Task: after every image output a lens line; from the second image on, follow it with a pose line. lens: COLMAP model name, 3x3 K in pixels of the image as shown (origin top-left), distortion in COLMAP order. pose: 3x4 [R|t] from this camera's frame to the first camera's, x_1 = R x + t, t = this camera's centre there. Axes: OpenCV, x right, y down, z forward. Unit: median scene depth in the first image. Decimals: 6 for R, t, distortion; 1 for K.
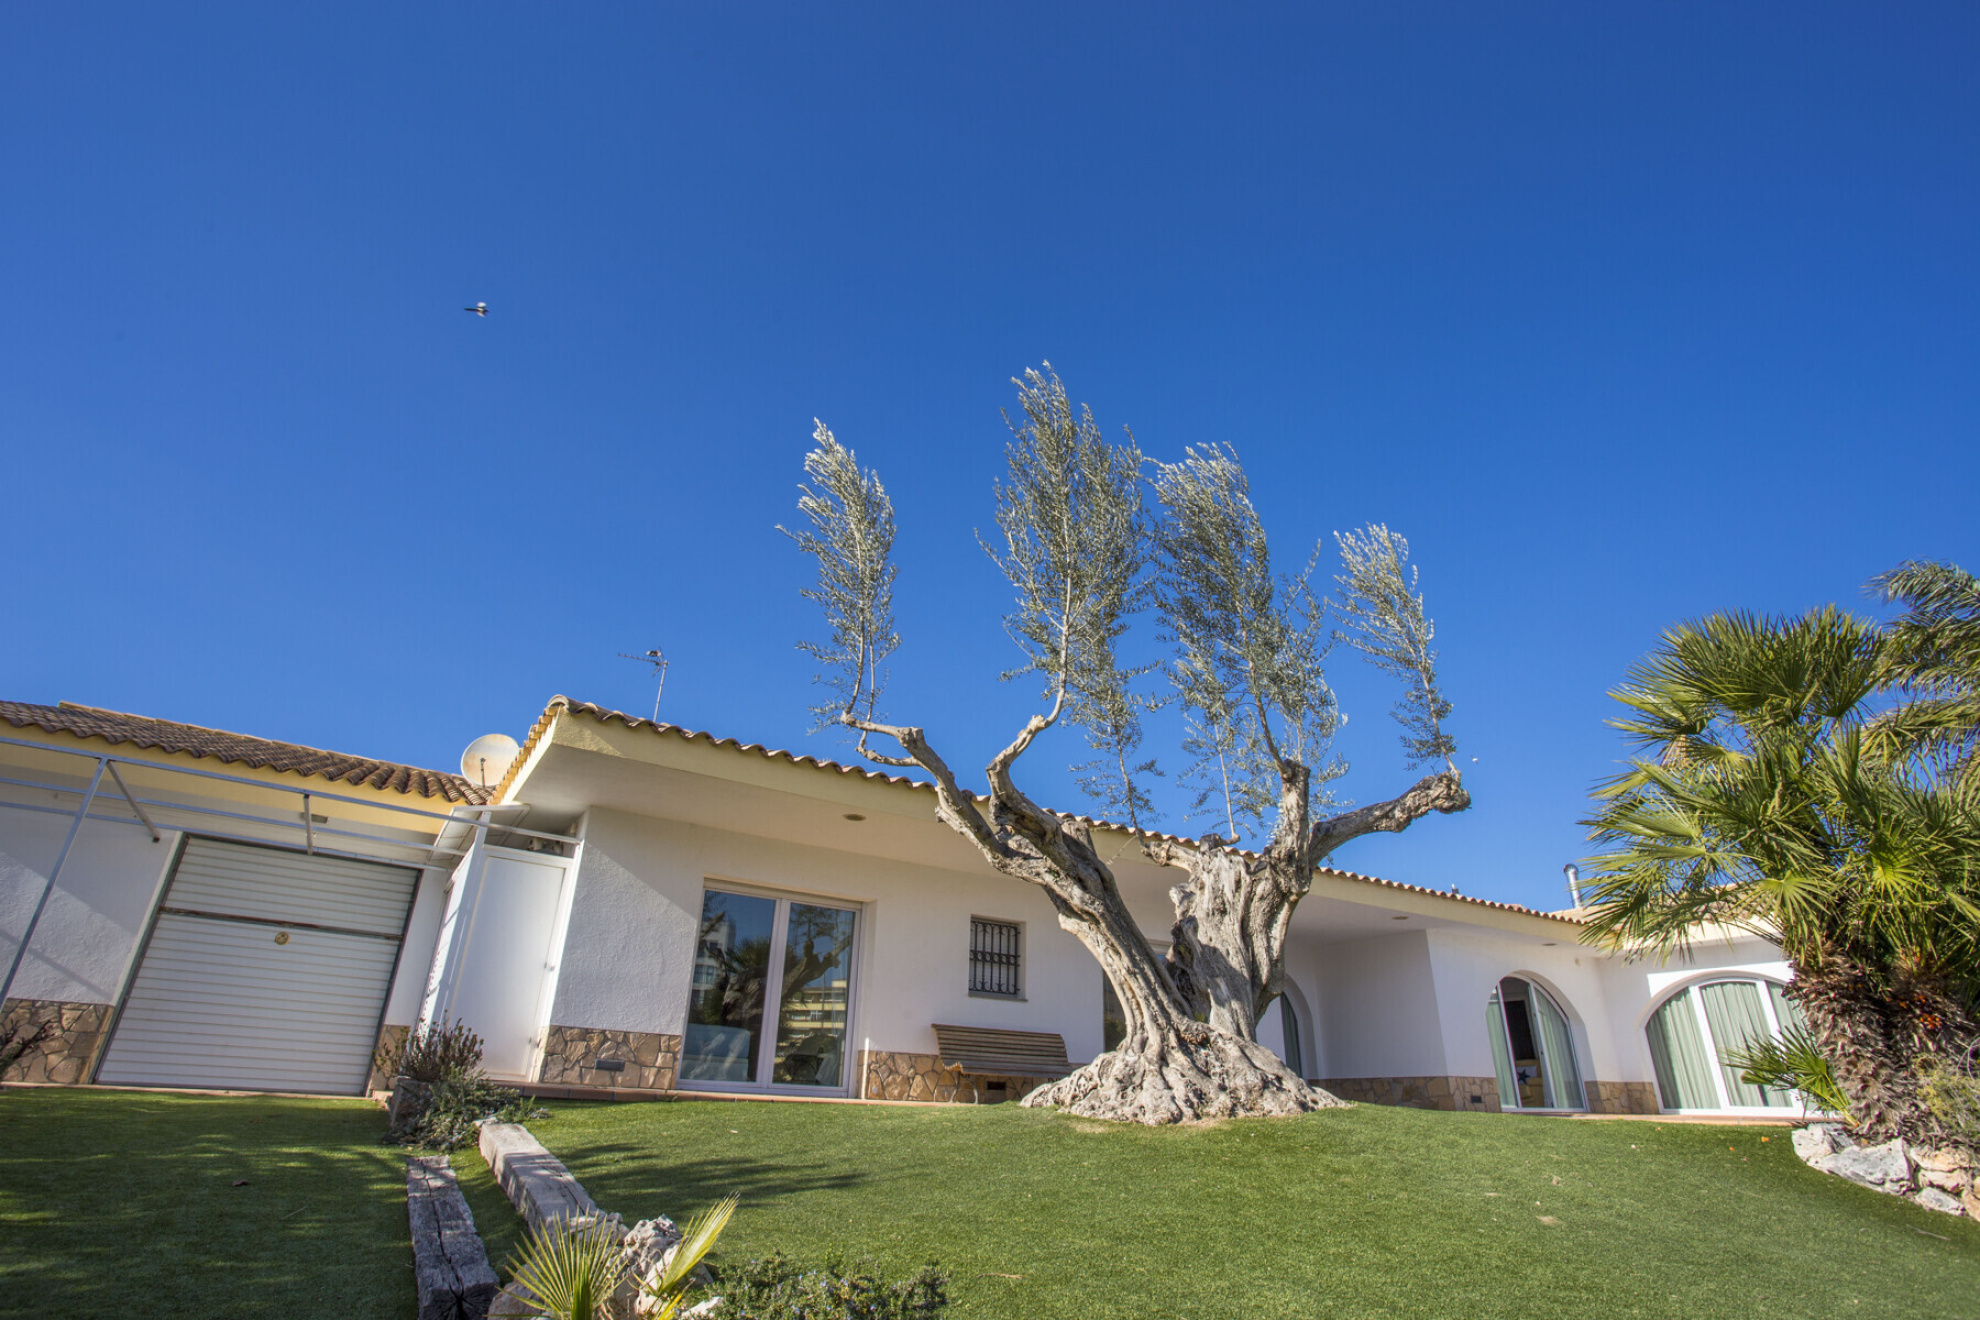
lens RADIAL K [[964.2, 0, 978.2], [0, 964.2, 678.1], [0, 0, 1]] dist [-0.071692, 0.028030]
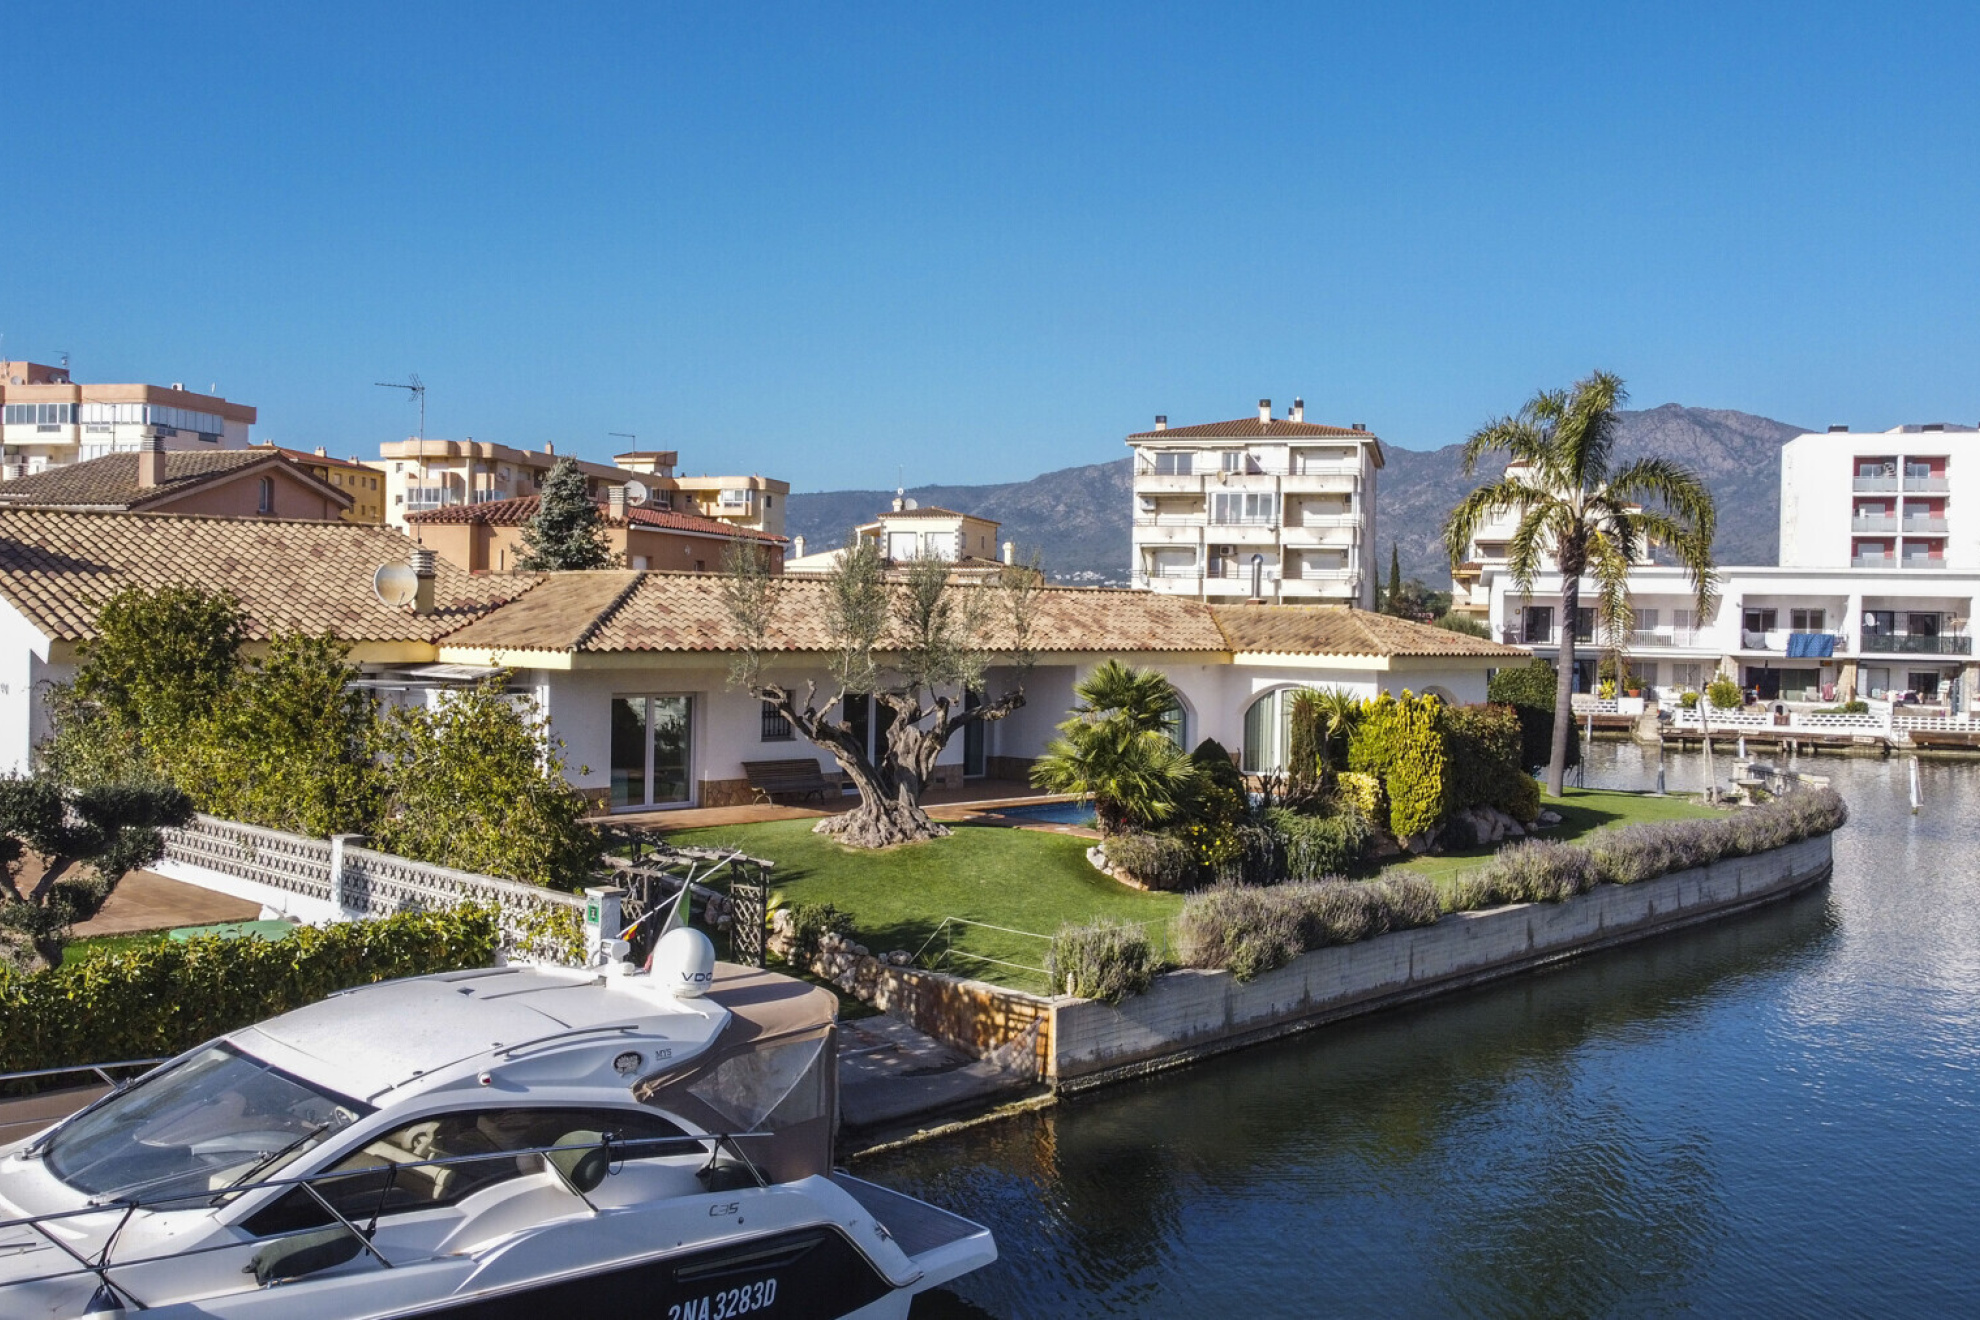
lens RADIAL K [[1769.8, 0, 977.6], [0, 1769.8, 635.2], [0, 0, 1]] dist [0.012847, -0.041871]
pose [[0.974113, -0.013286, 0.225671, -0.525571], [-0.082932, 0.907667, 0.411415, -1.748363], [-0.210300, -0.419480, 0.883069, -2.619096]]
